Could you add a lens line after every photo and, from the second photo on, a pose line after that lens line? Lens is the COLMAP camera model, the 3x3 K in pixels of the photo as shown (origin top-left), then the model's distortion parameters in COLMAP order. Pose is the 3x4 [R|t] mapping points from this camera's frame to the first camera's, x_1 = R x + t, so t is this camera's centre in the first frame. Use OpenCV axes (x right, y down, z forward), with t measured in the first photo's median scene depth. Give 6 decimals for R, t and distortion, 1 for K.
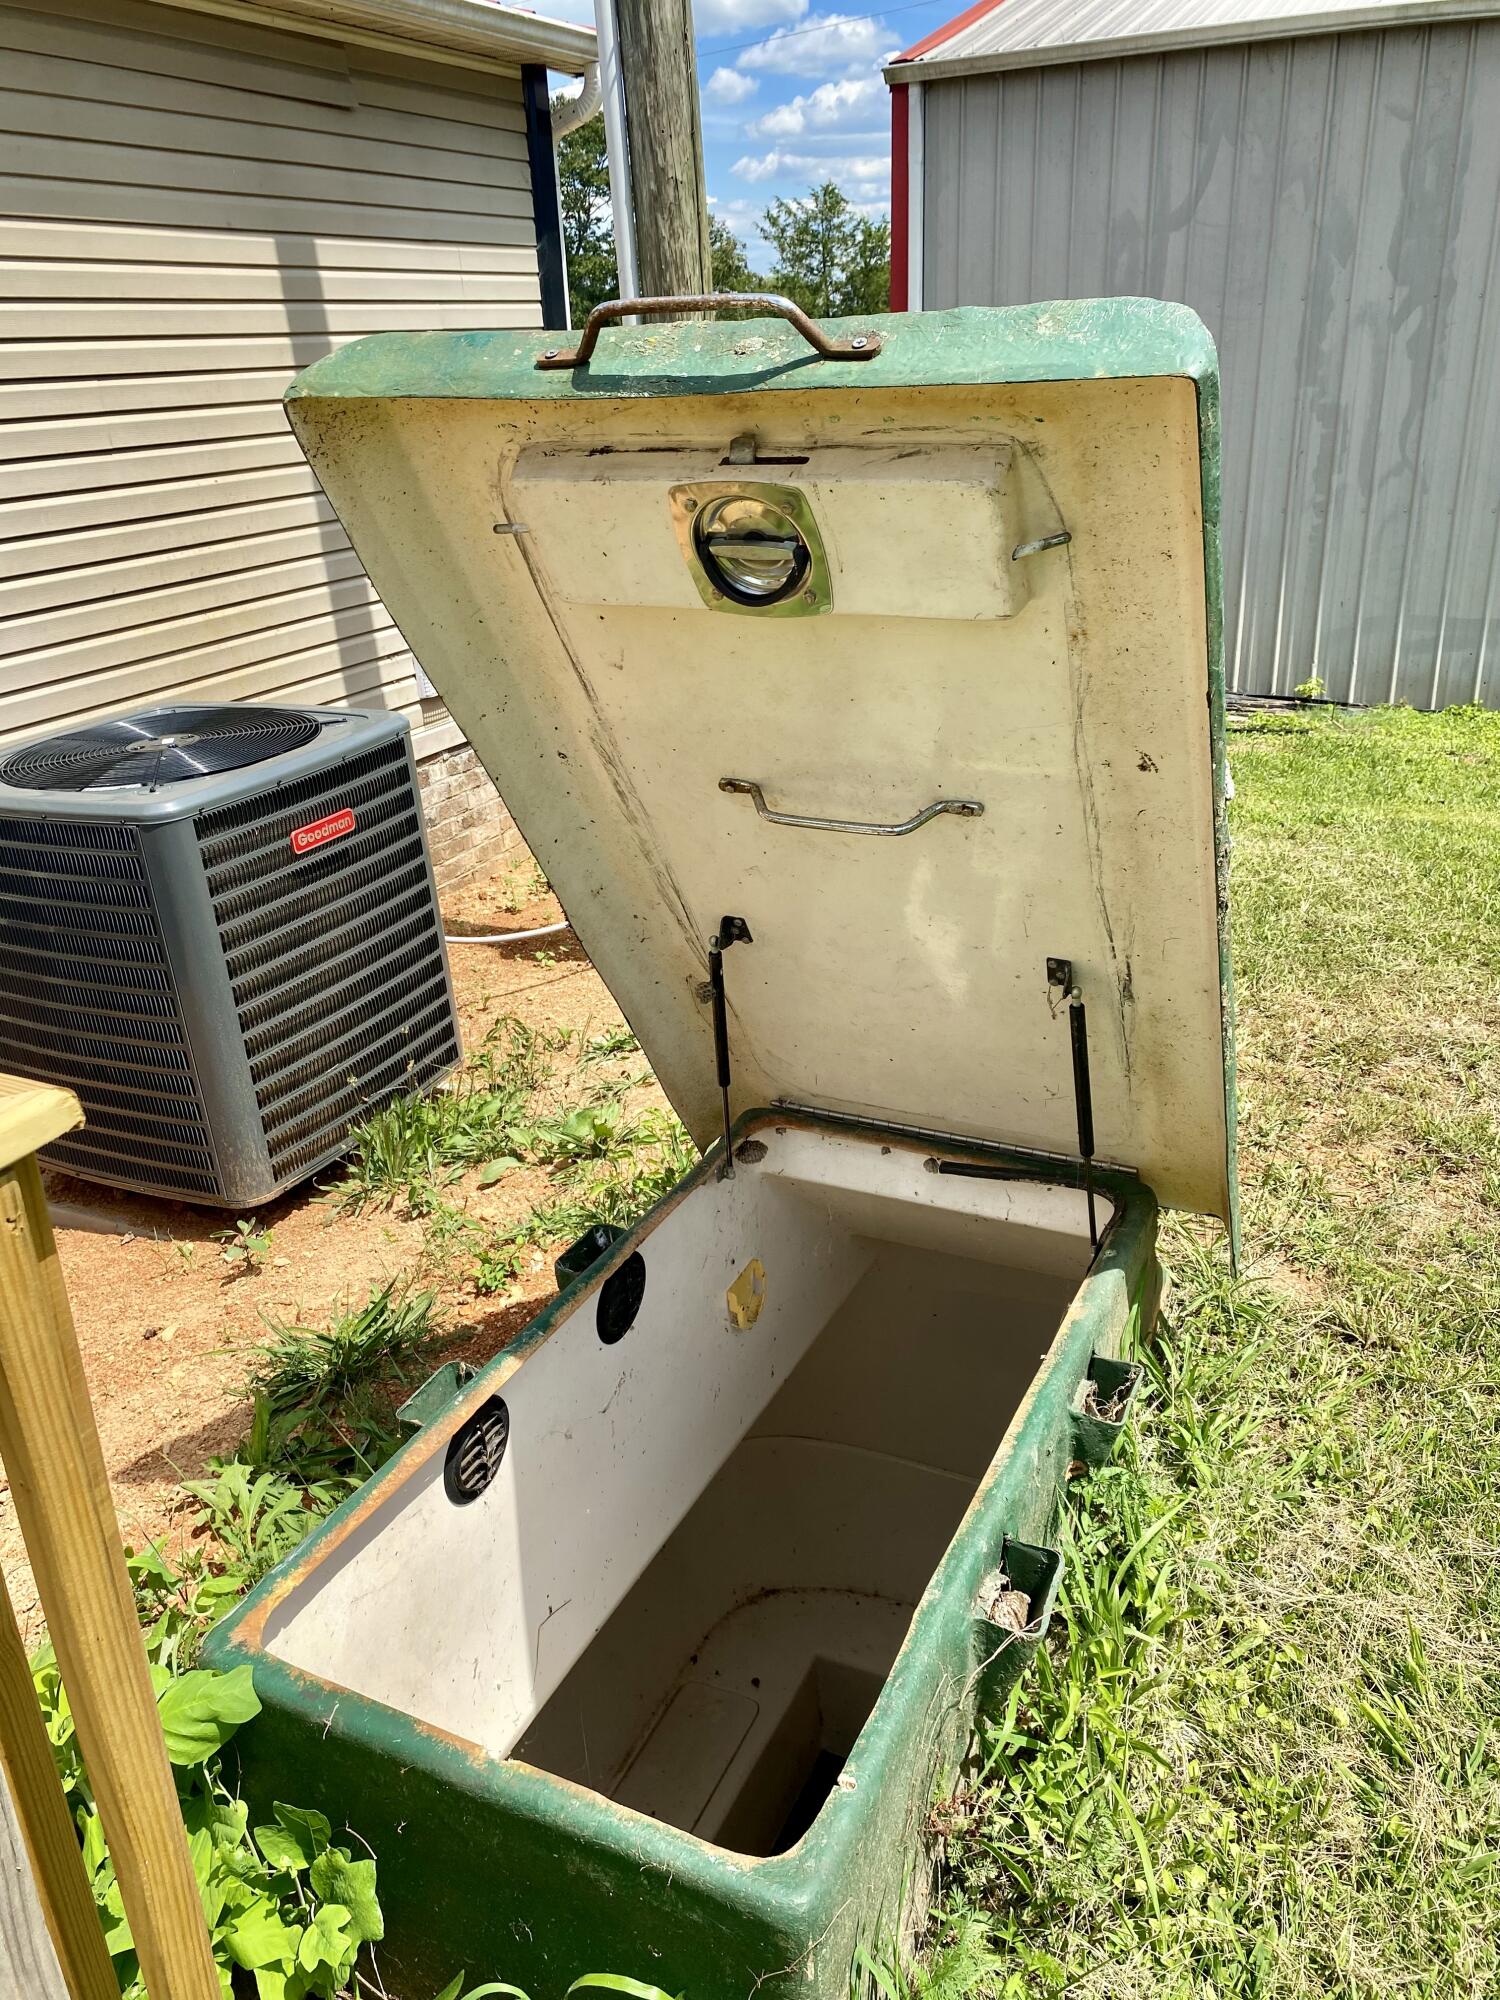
lens RADIAL K [[1499.6, 0, 731.9], [0, 1499.6, 992.9], [0, 0, 1]] dist [0.007606, -0.005435]
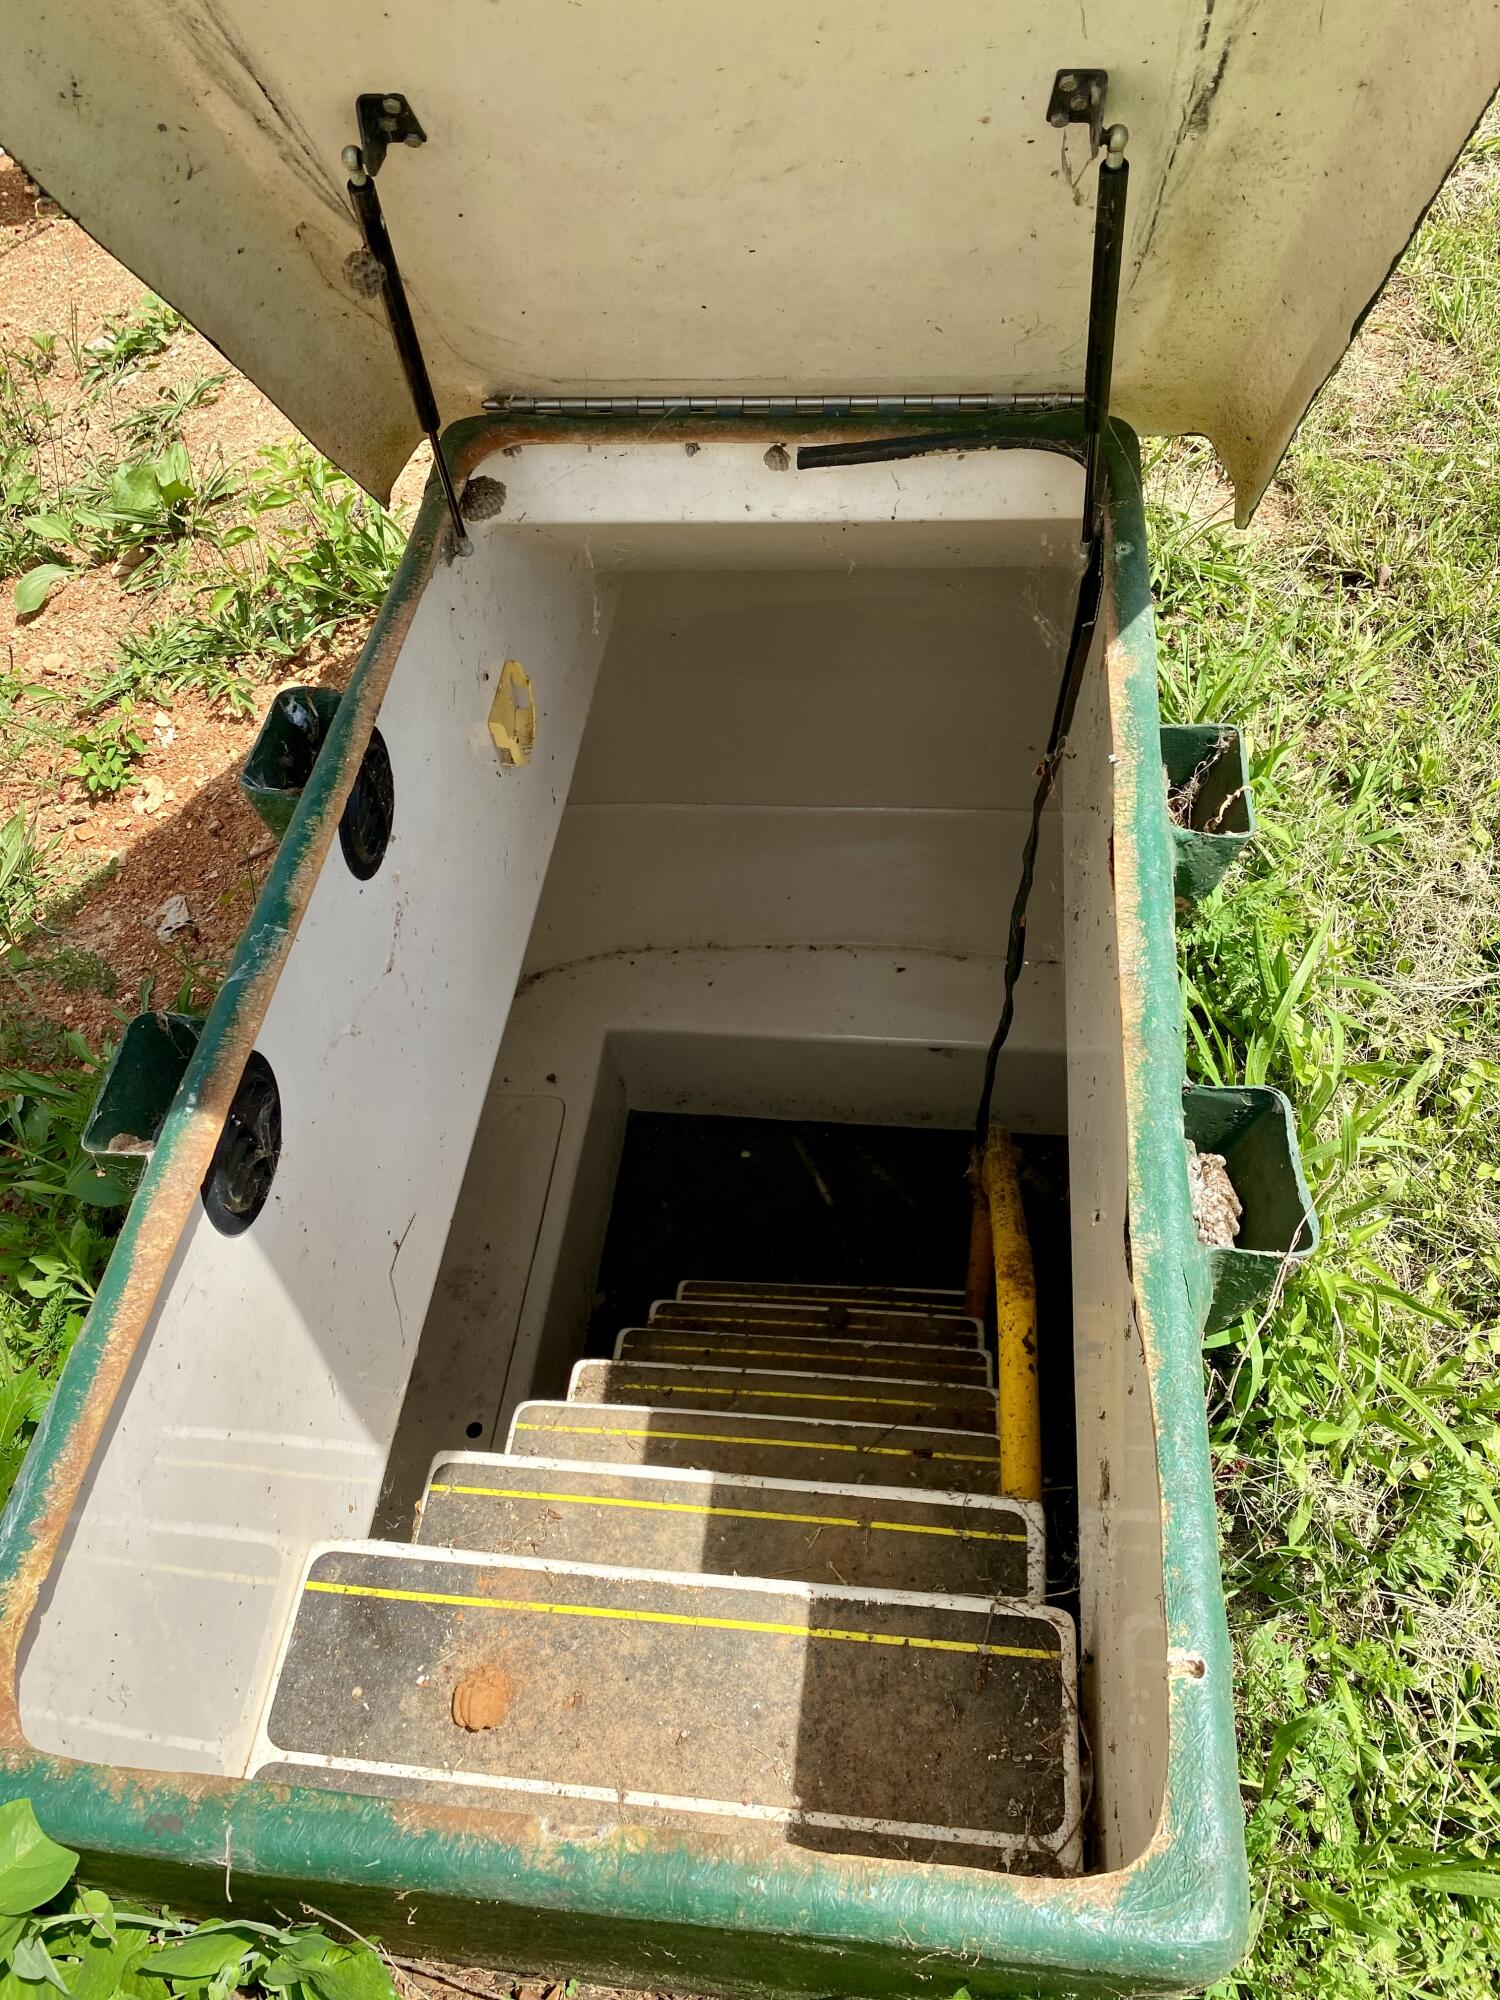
lens RADIAL K [[1695.4, 0, 772.7], [0, 1695.4, 1000.3], [0, 0, 1]] dist [-0.359742, 0.468128]
pose [[0.932479, -0.299058, 0.202600, -0.068628], [0.168367, 0.856052, 0.488700, -0.022871], [-0.319586, -0.421591, 0.848602, 0.305463]]
